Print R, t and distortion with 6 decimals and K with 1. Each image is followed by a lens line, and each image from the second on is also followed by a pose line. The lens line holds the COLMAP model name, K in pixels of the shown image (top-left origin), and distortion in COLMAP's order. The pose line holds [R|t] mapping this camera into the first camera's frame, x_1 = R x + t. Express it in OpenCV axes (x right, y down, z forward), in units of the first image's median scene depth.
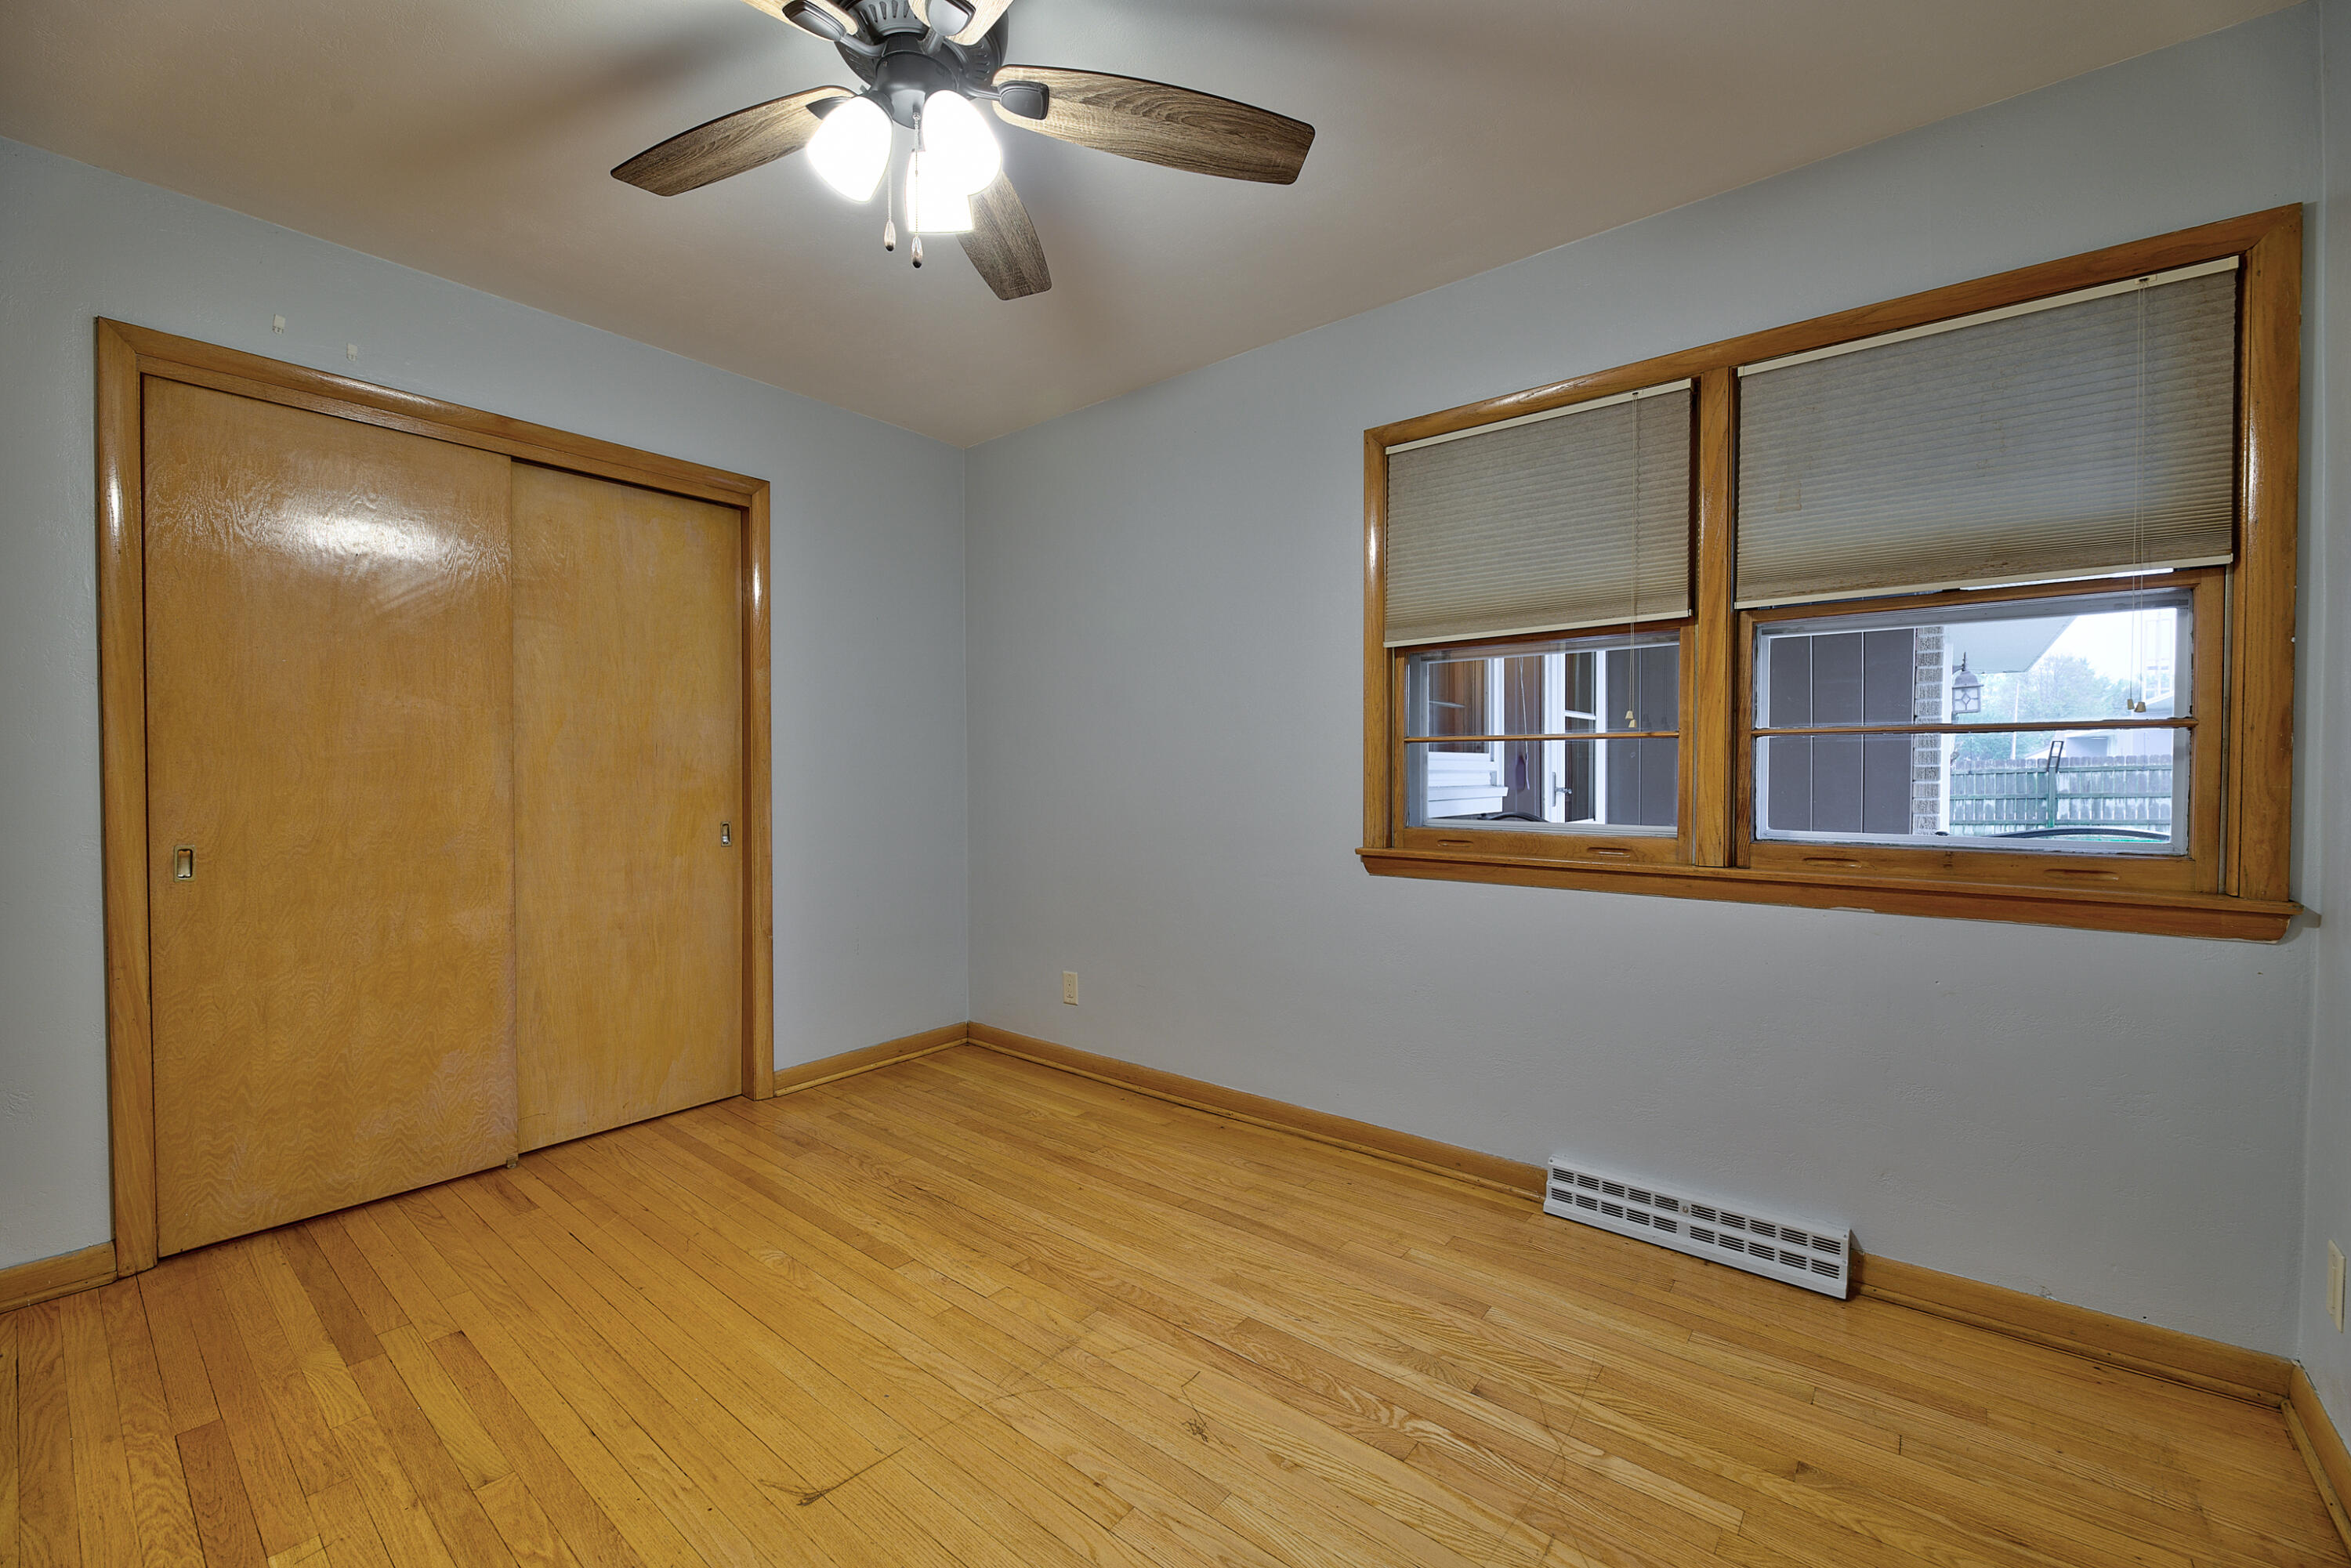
lens RADIAL K [[944.1, 0, 1182.3], [0, 944.1, 789.9], [0, 0, 1]] dist [0.001071, -0.003622]
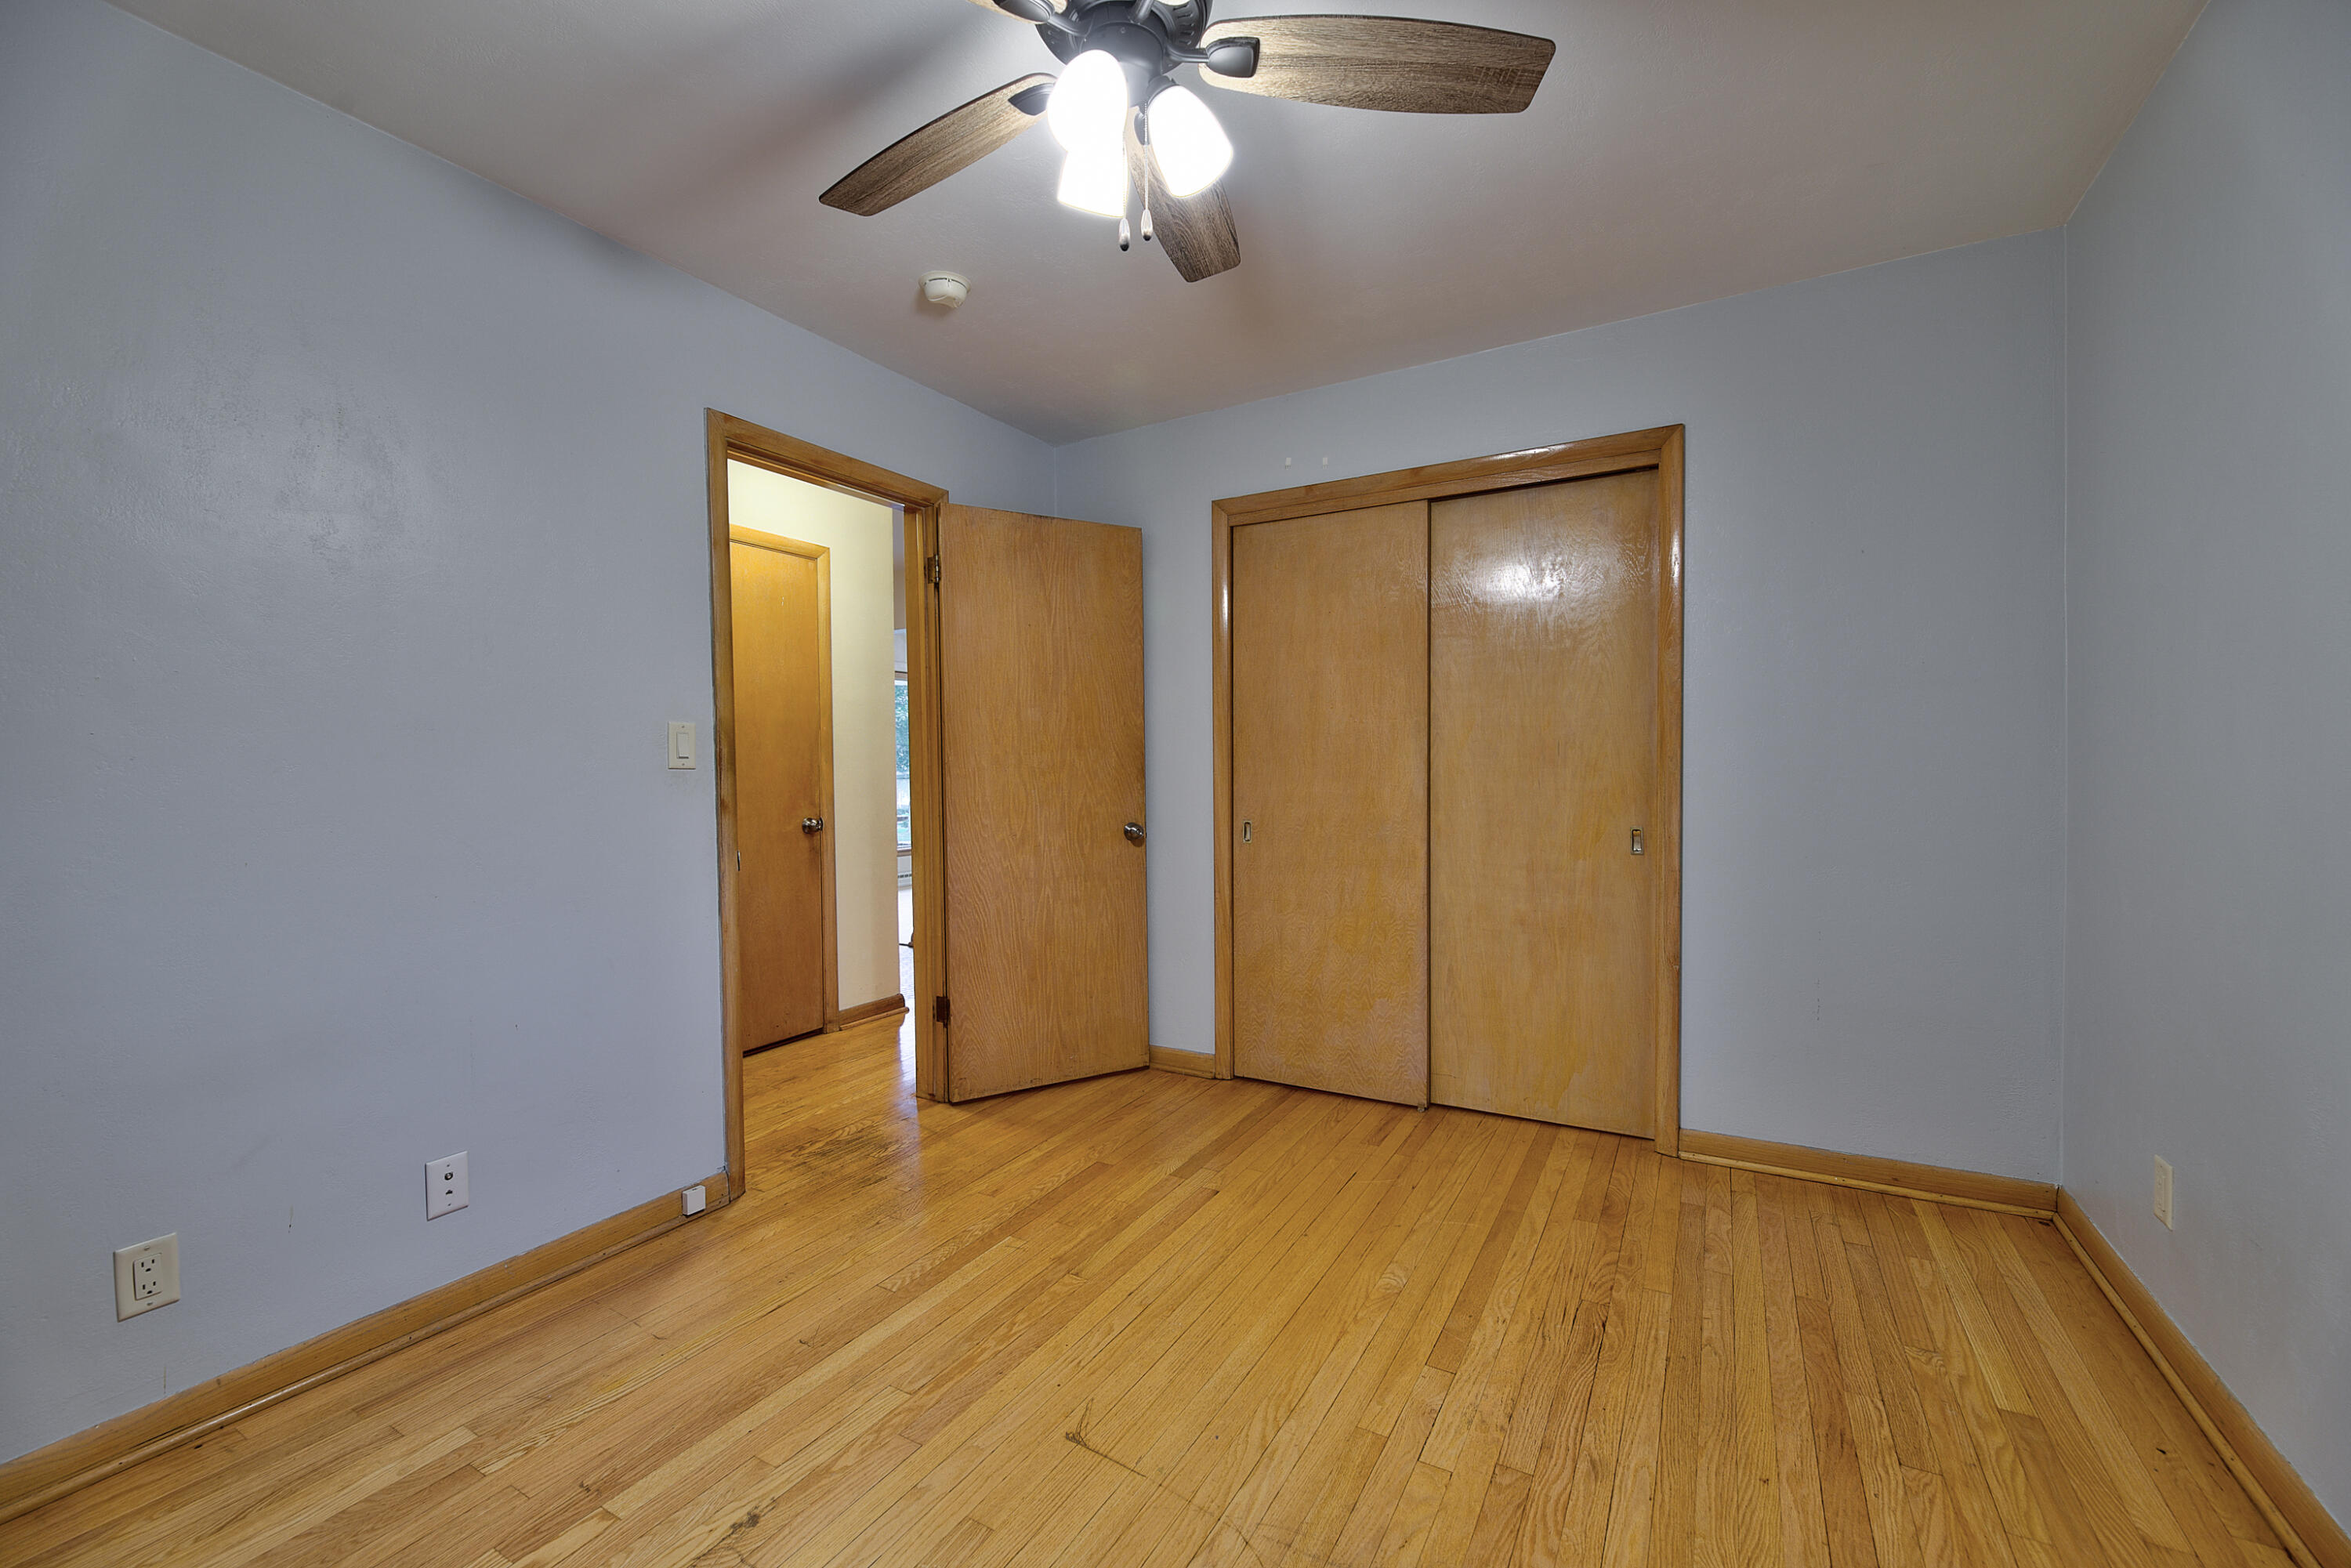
lens RADIAL K [[944.1, 0, 1182.3], [0, 944.1, 789.9], [0, 0, 1]] dist [0.001071, -0.003622]
pose [[0.166593, 0.020418, -0.985814, 0.384122], [-0.011392, 0.999759, 0.018782, -0.015856], [0.985960, 0.008102, 0.166785, 0.512320]]
